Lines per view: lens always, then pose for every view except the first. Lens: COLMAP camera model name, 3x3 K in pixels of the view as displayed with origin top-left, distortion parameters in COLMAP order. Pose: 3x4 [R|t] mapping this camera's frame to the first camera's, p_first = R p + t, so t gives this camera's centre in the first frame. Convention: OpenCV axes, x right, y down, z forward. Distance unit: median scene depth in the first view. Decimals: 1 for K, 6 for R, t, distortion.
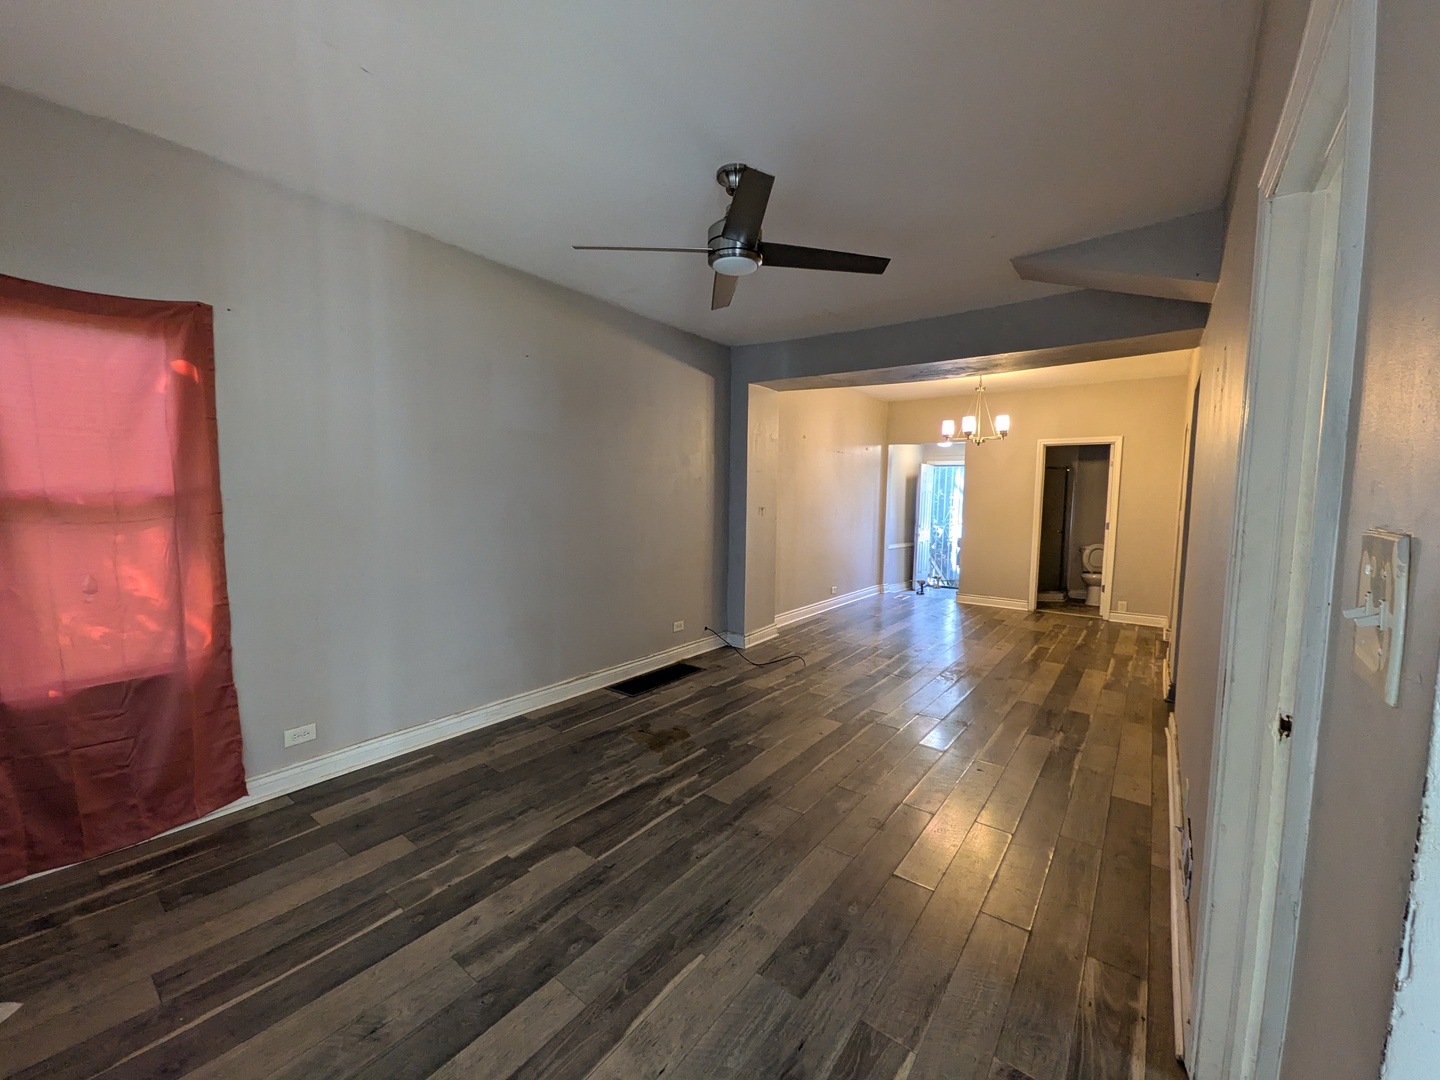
lens RADIAL K [[579.0, 0, 718.2], [0, 579.0, 545.4], [0, 0, 1]] dist [0.000256, 0.000041]
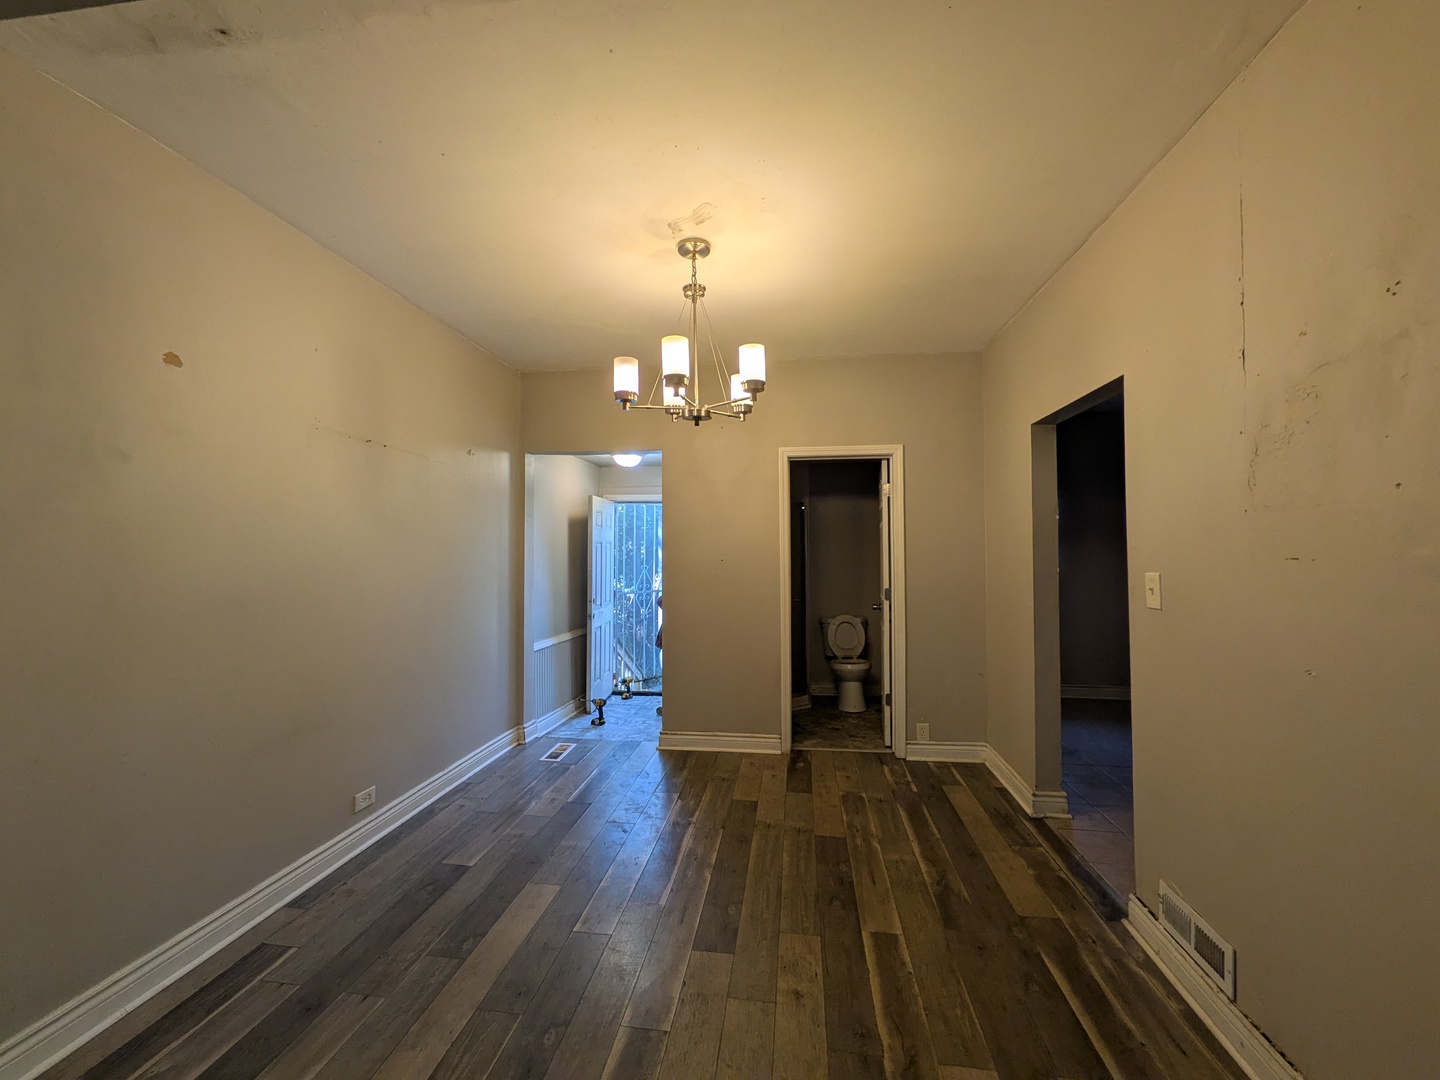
lens RADIAL K [[579.0, 0, 718.2], [0, 579.0, 545.4], [0, 0, 1]] dist [0.000256, 0.000041]
pose [[0.871092, -0.012034, 0.490973, 0.183918], [0.058839, 0.995057, -0.080003, -0.037845], [-0.487583, 0.098578, 0.867493, 0.456389]]
